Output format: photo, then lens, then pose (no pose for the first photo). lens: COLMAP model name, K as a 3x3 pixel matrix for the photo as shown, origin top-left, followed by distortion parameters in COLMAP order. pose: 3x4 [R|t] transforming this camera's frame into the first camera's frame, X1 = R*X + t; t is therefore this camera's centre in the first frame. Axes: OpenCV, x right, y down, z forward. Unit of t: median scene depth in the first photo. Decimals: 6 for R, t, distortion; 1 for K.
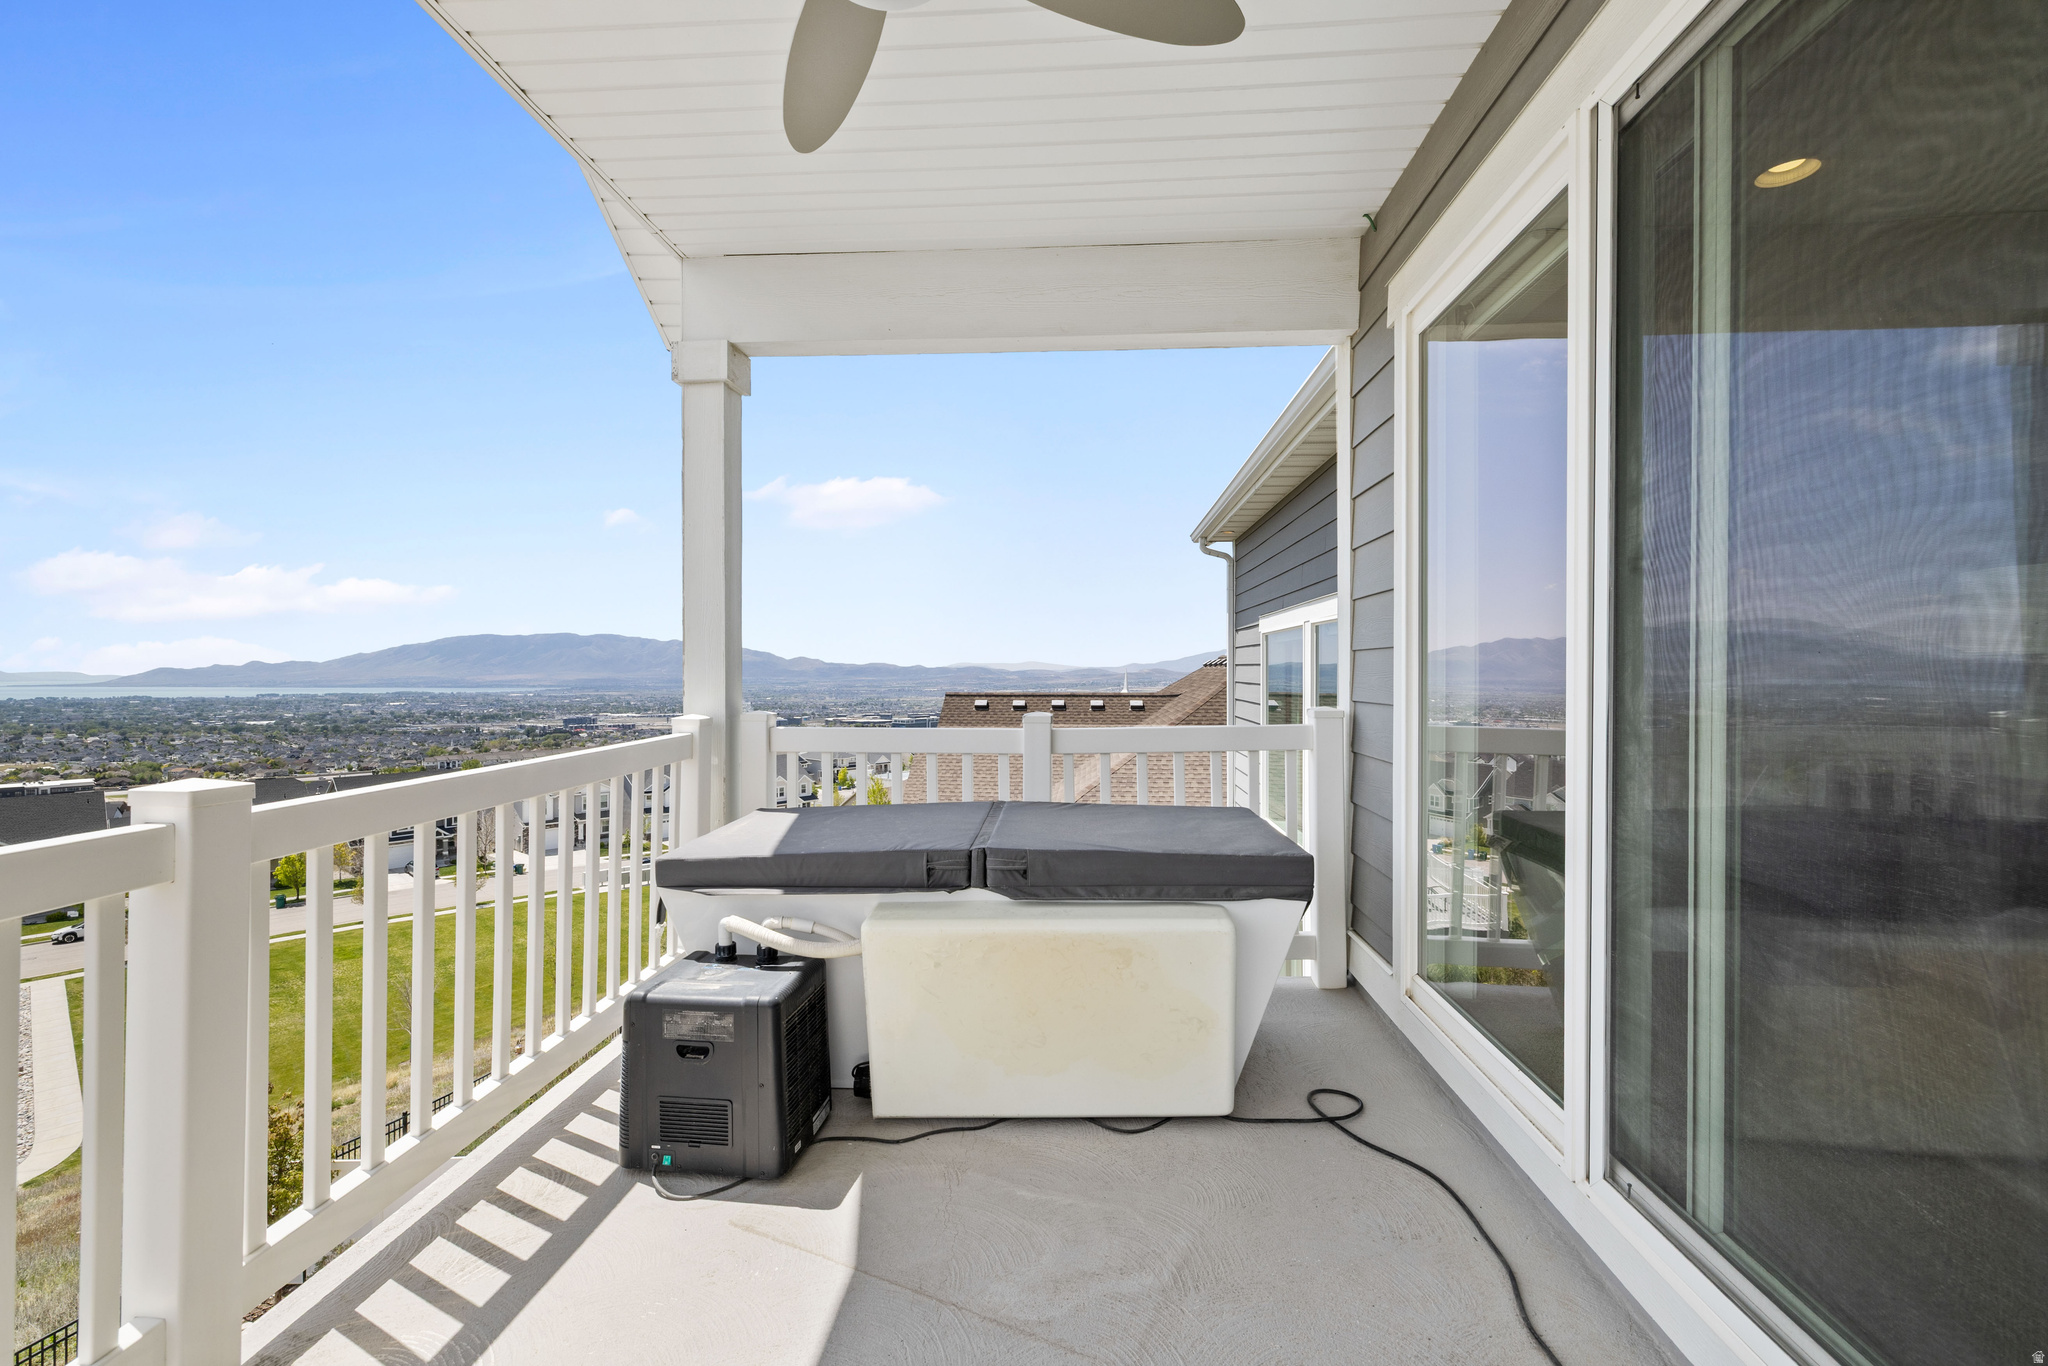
lens RADIAL K [[866.5, 0, 1028.2], [0, 866.5, 676.8], [0, 0, 1]] dist [0.000210, -0.000173]
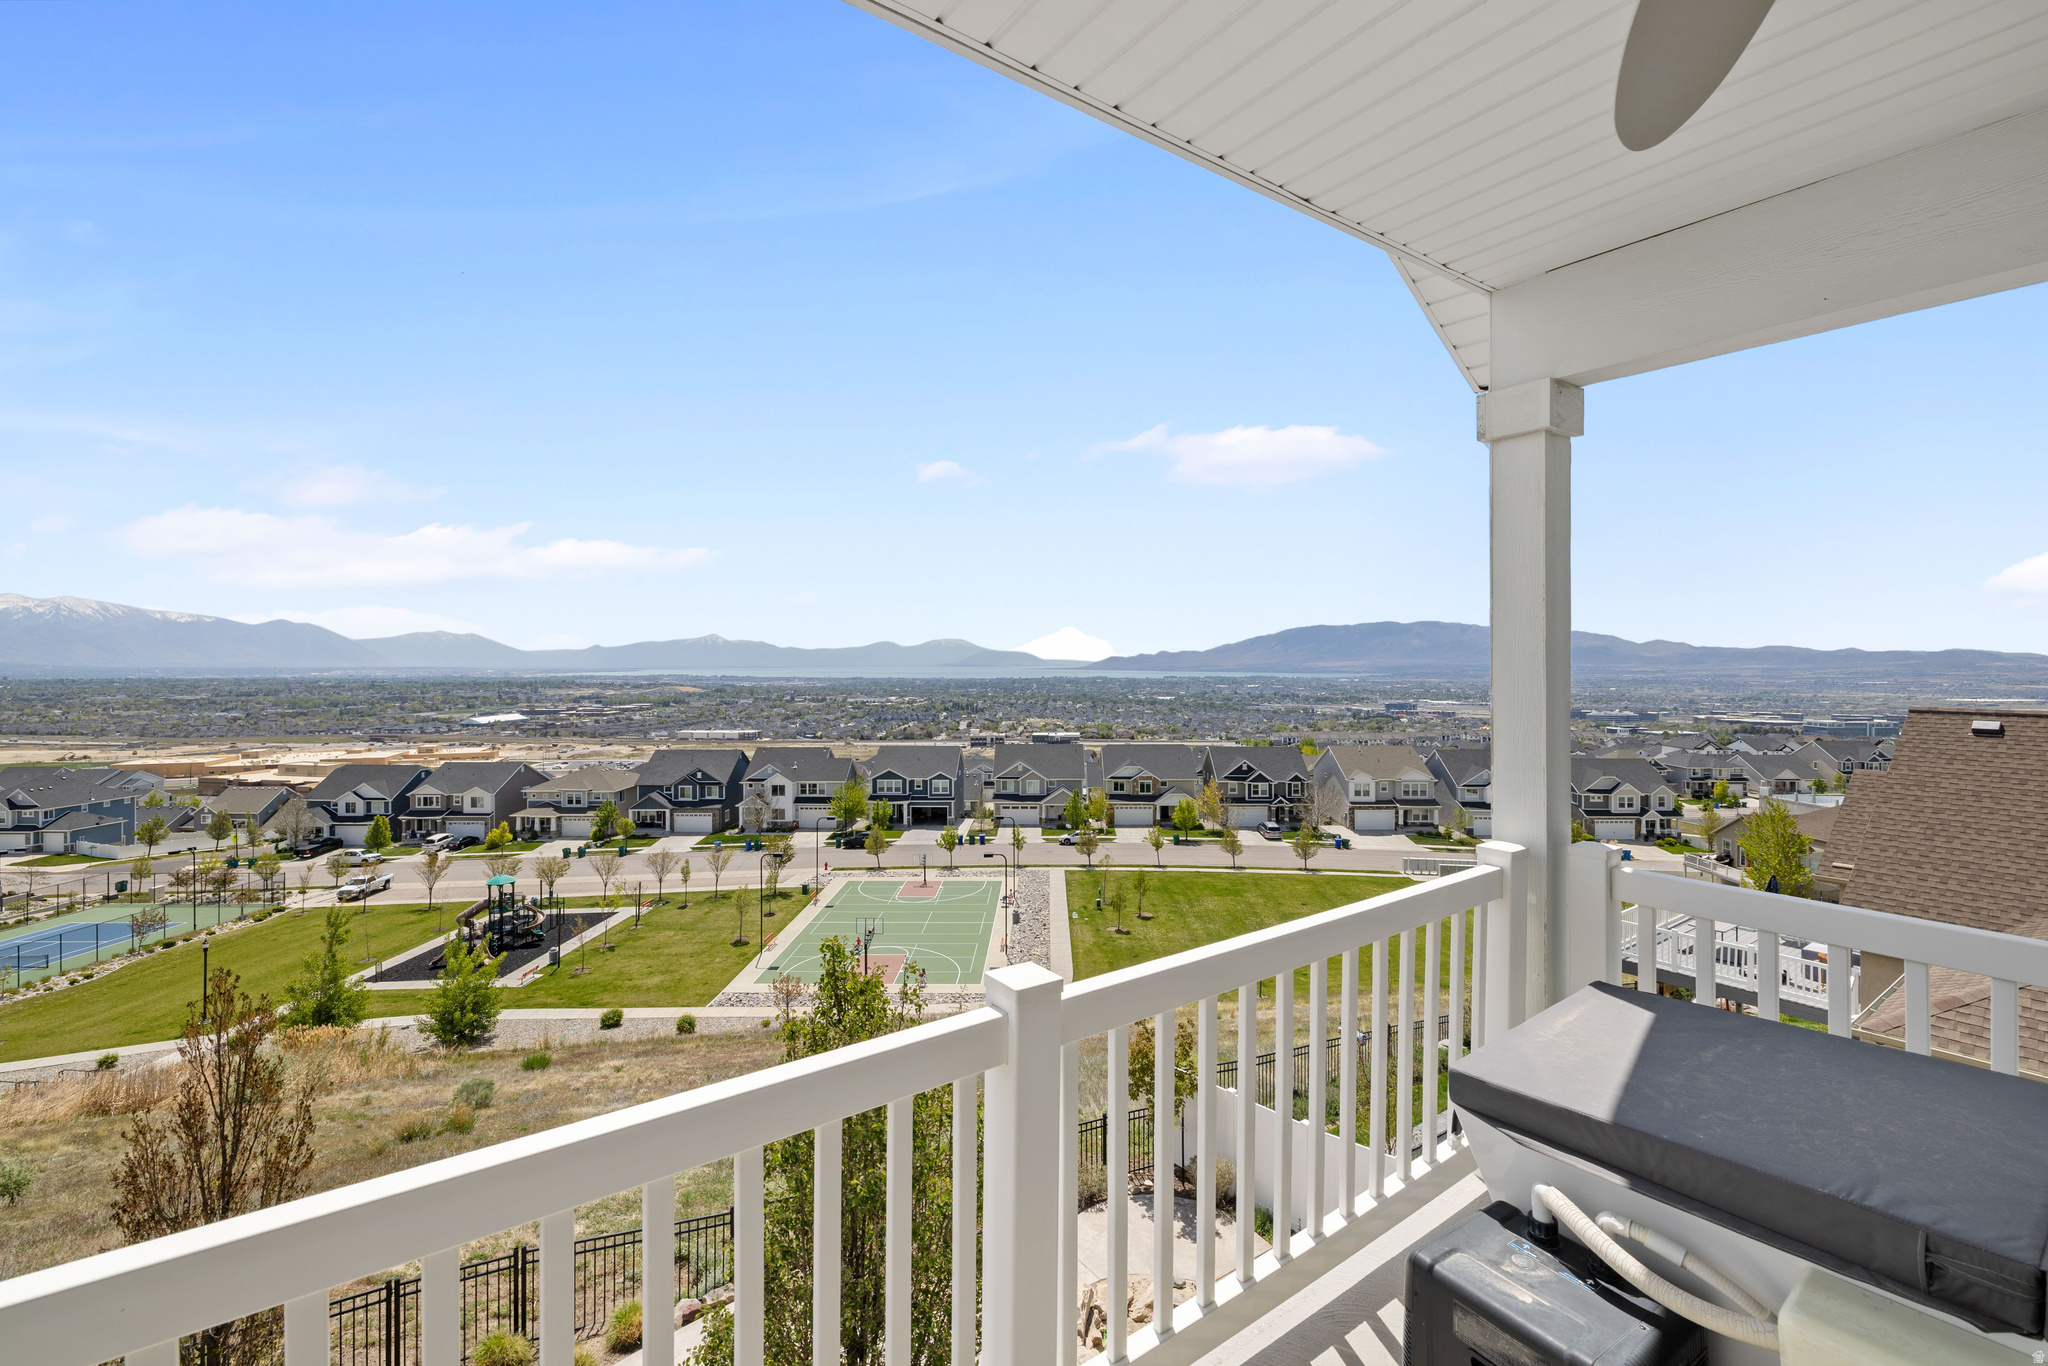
lens RADIAL K [[866.5, 0, 1023.3], [0, 866.5, 665.2], [0, 0, 1]] dist [0.000210, -0.000173]
pose [[0.630353, 0.003038, -0.776303, -0.035953], [-0.000450, 0.999994, 0.003548, -0.130455], [0.776308, -0.001887, 0.630350, 0.128537]]
